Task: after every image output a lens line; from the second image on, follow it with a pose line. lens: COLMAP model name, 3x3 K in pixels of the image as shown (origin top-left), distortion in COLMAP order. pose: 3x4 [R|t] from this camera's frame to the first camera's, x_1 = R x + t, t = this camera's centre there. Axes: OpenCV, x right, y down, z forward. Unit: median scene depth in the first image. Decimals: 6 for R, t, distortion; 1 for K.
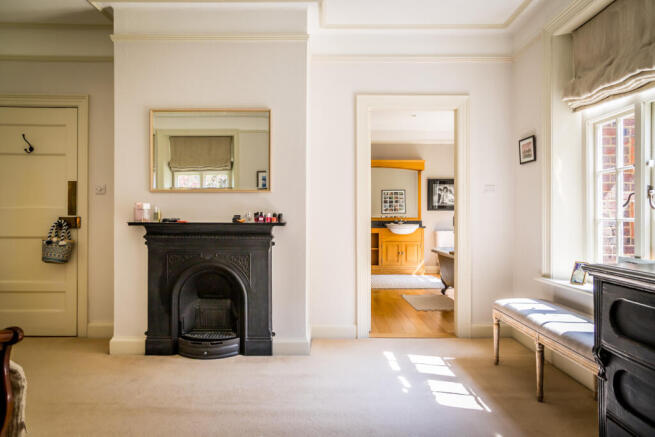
lens RADIAL K [[453.5, 0, 326.5], [0, 453.5, 221.7], [0, 0, 1]] dist [-0.002770, -0.000747]
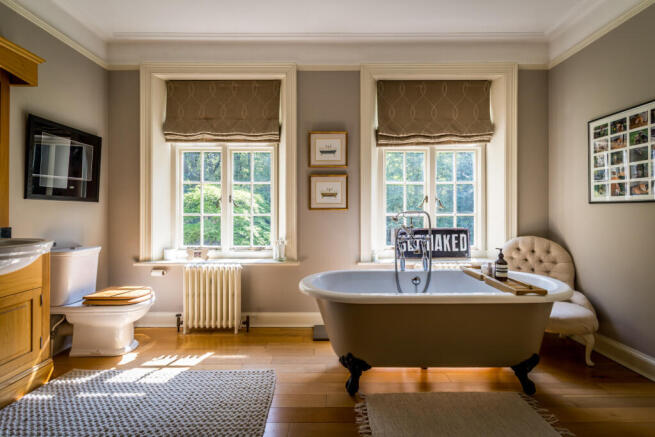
lens RADIAL K [[311.5, 0, 328.0], [0, 311.5, 212.9], [0, 0, 1]] dist [0.004532, 0.000616]
pose [[-0.006246, -0.001489, 0.999979, -0.032831], [0.010679, 0.999942, 0.001556, -0.011342], [-0.999923, 0.010689, -0.006229, 0.773060]]
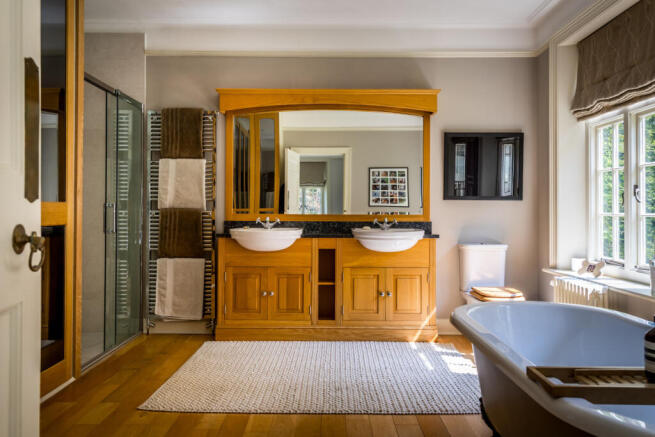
lens RADIAL K [[533.3, 0, 327.6], [0, 533.3, 212.3], [0, 0, 1]] dist [-0.005144, 0.000086]
pose [[0.999980, 0.005482, -0.003110, 0.107511], [-0.005512, 0.999937, -0.009749, -0.005960], [0.003057, 0.009765, 0.999948, 0.461946]]
